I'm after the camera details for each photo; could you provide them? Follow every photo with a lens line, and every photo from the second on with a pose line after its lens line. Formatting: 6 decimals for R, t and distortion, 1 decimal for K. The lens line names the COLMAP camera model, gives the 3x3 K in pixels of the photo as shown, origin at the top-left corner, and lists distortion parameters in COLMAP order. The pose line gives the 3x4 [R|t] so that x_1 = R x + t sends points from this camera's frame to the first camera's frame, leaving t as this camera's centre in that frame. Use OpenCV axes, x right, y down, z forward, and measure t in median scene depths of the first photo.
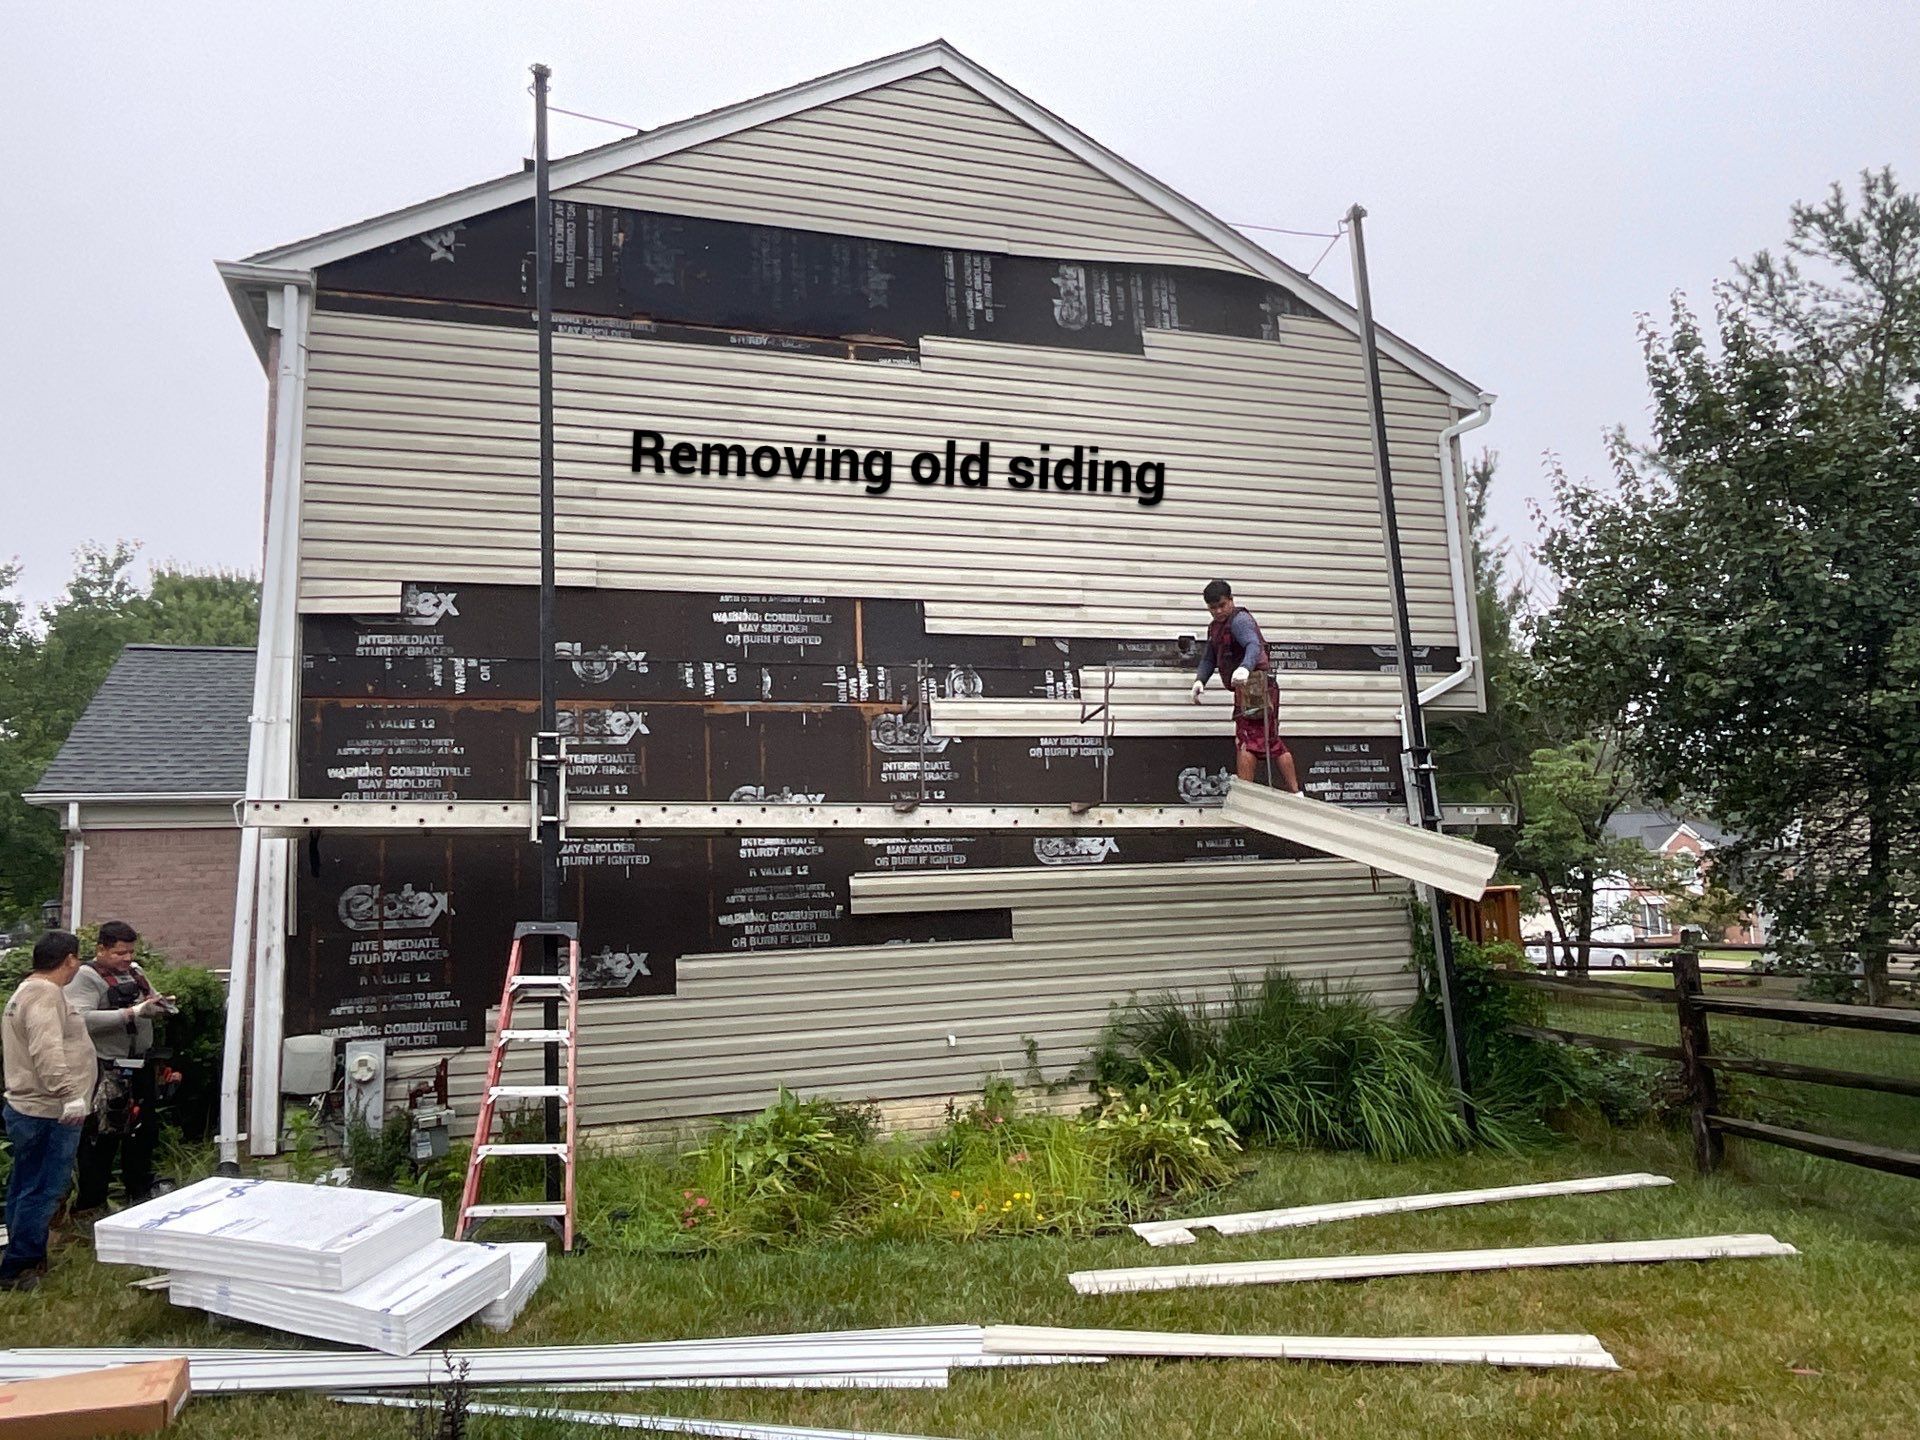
lens RADIAL K [[1341.9, 0, 959.4], [0, 1341.9, 721.9], [0, 0, 1]] dist [-0.005925, -0.003238]
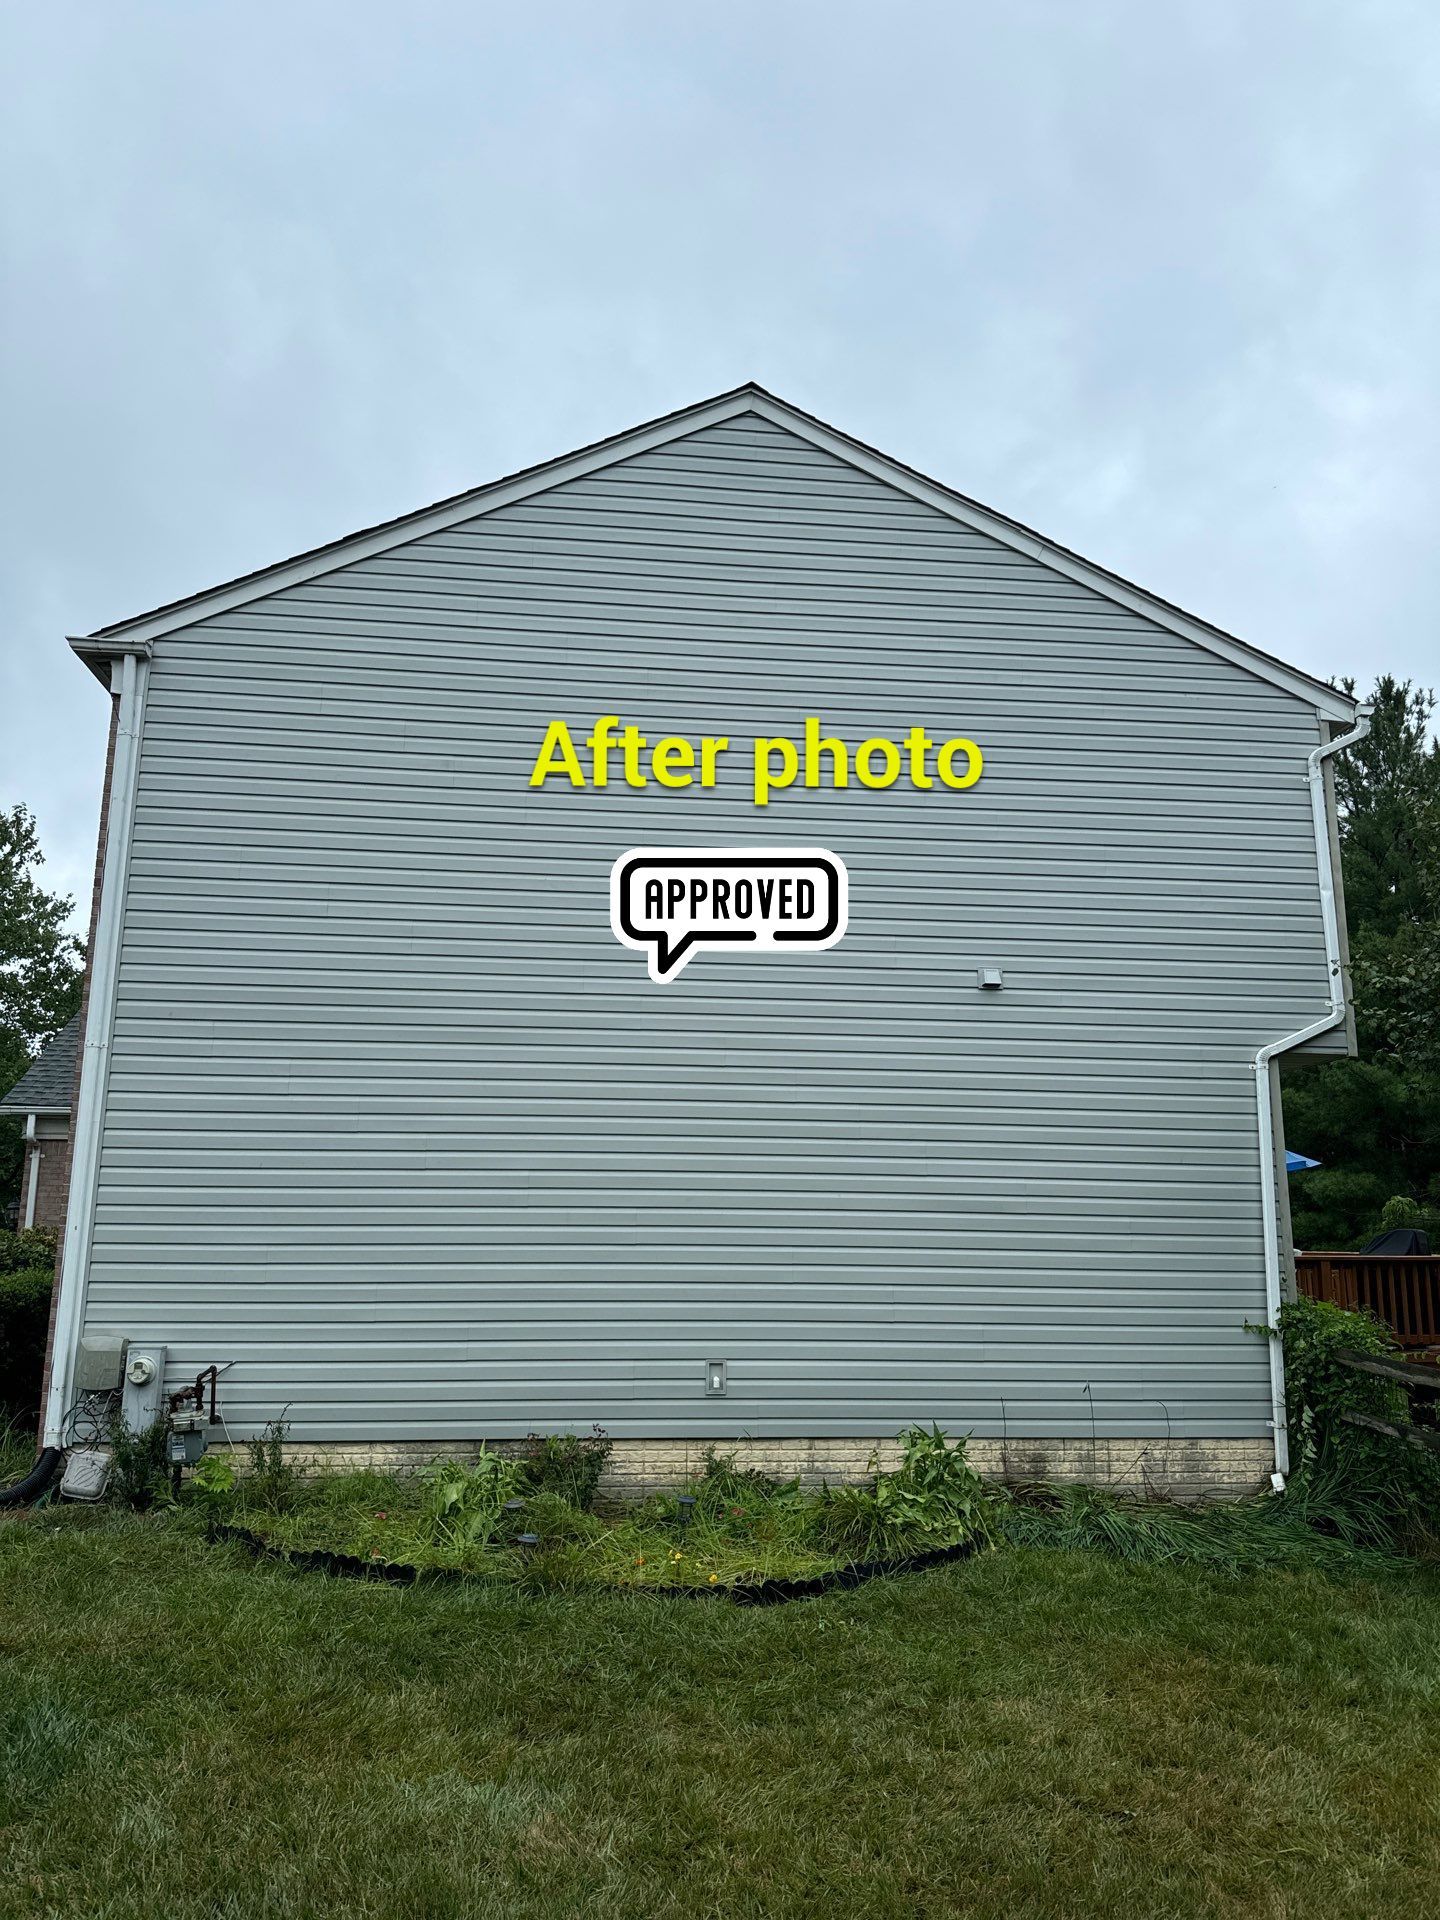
lens RADIAL K [[1369.6, 0, 712.3], [0, 1369.6, 966.0], [0, 0, 1]] dist [0.056540, -0.081066]
pose [[0.974834, 0.003441, -0.222904, 0.193193], [-0.017098, 0.998090, -0.059367, -0.006080], [0.222274, 0.061684, 0.973031, 0.001852]]
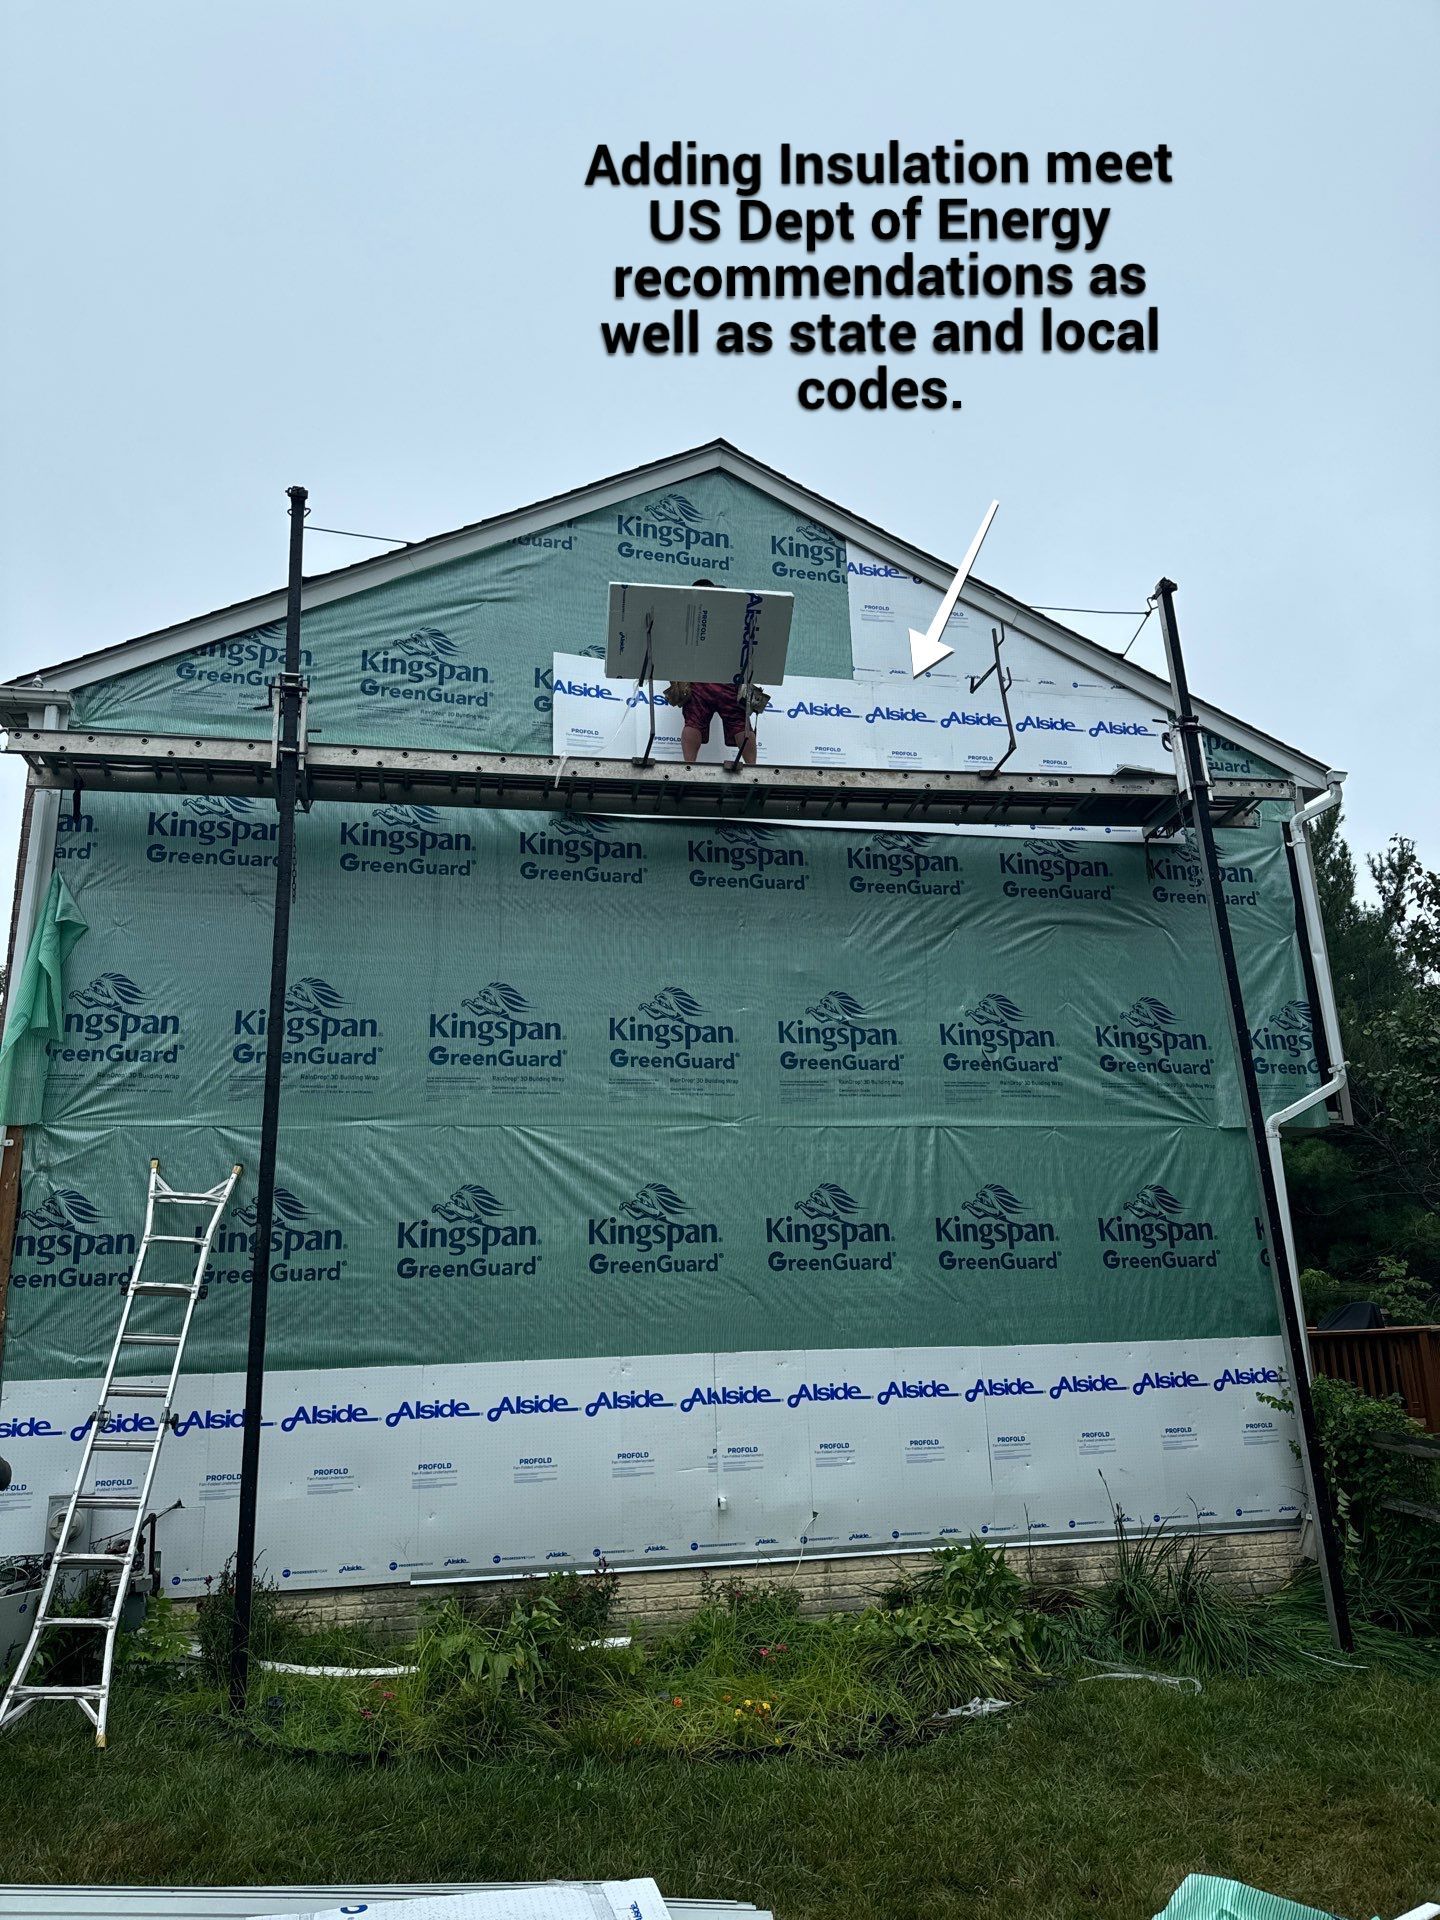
lens RADIAL K [[1369.6, 0, 718.5], [0, 1369.6, 964.2], [0, 0, 1]] dist [0.056540, -0.081066]
pose [[0.993080, -0.021433, -0.115466, 0.094157], [0.006609, 0.991846, -0.127273, 0.000687], [0.117252, 0.125630, 0.985124, 0.051632]]
